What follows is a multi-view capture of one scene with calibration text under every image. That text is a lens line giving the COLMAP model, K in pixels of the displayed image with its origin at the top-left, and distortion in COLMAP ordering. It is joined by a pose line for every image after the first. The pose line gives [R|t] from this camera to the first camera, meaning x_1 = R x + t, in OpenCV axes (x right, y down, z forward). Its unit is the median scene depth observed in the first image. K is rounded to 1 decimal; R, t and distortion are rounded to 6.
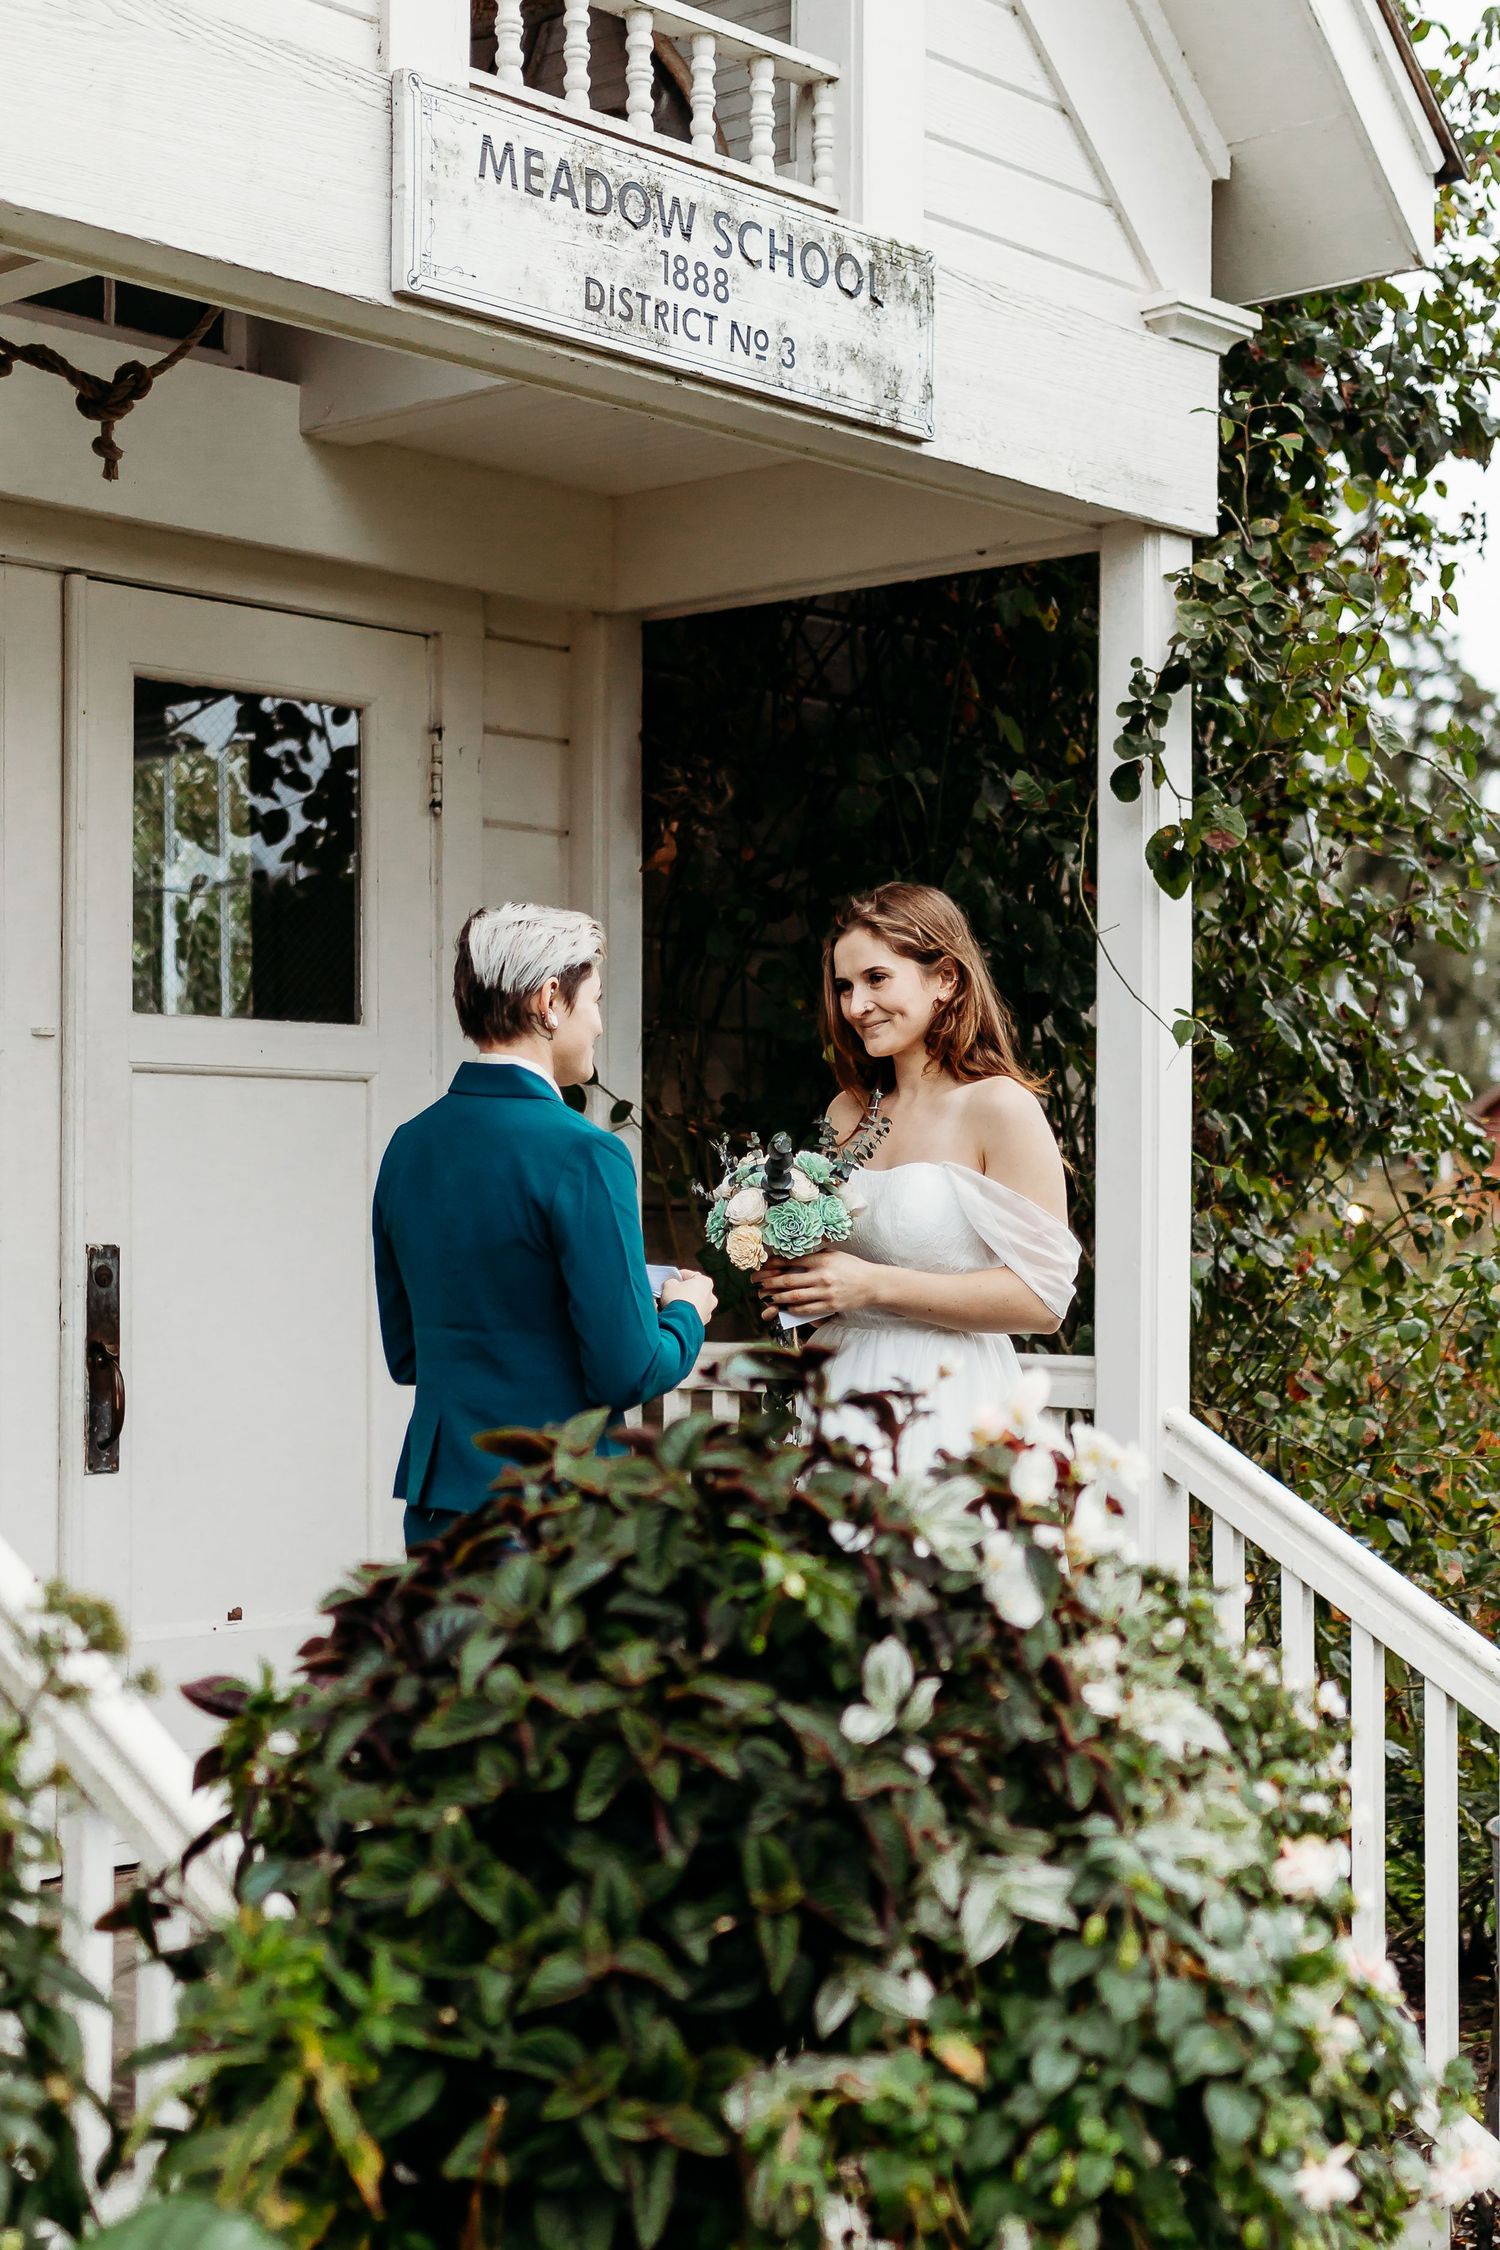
lens RADIAL K [[3546.7, 0, 750.0], [0, 3546.7, 1125.0], [0, 0, 1]] dist [0.012934, 0.057937]
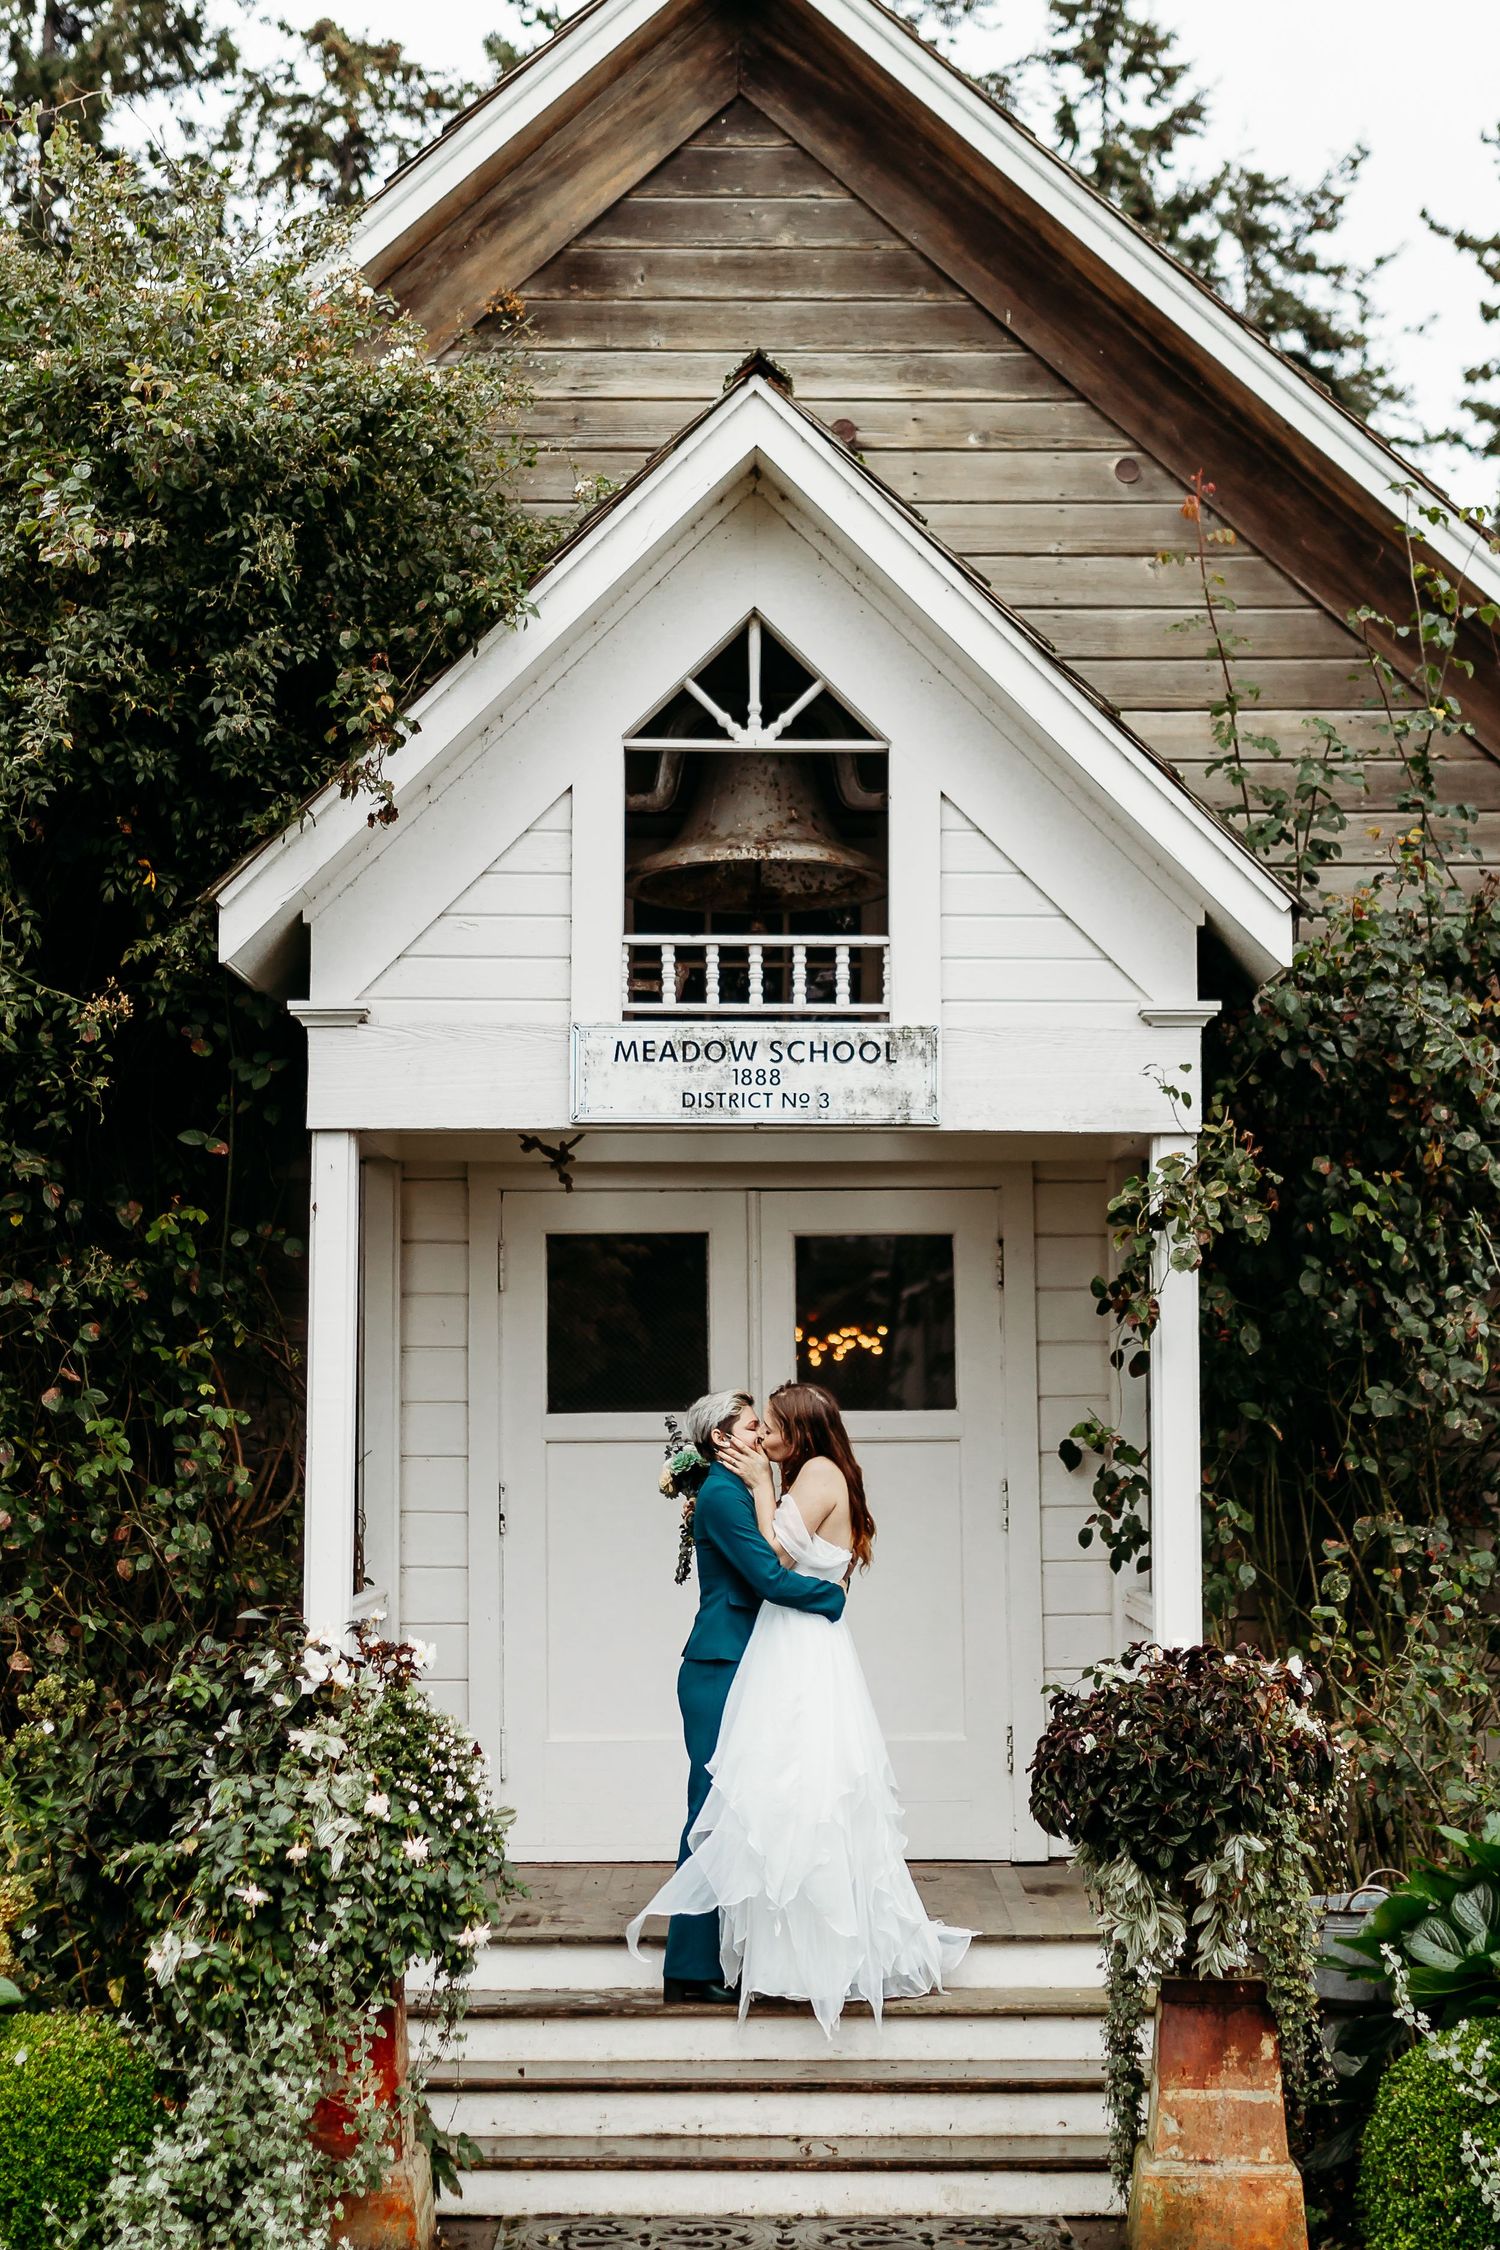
lens RADIAL K [[3546.7, 0, 750.0], [0, 3546.7, 1125.0], [0, 0, 1]] dist [0.012934, 0.057937]
pose [[0.691060, -0.068984, -0.719498, 1.425567], [0.036839, 0.997503, -0.060255, -0.085248], [0.721858, 0.015135, 0.691875, -0.415343]]
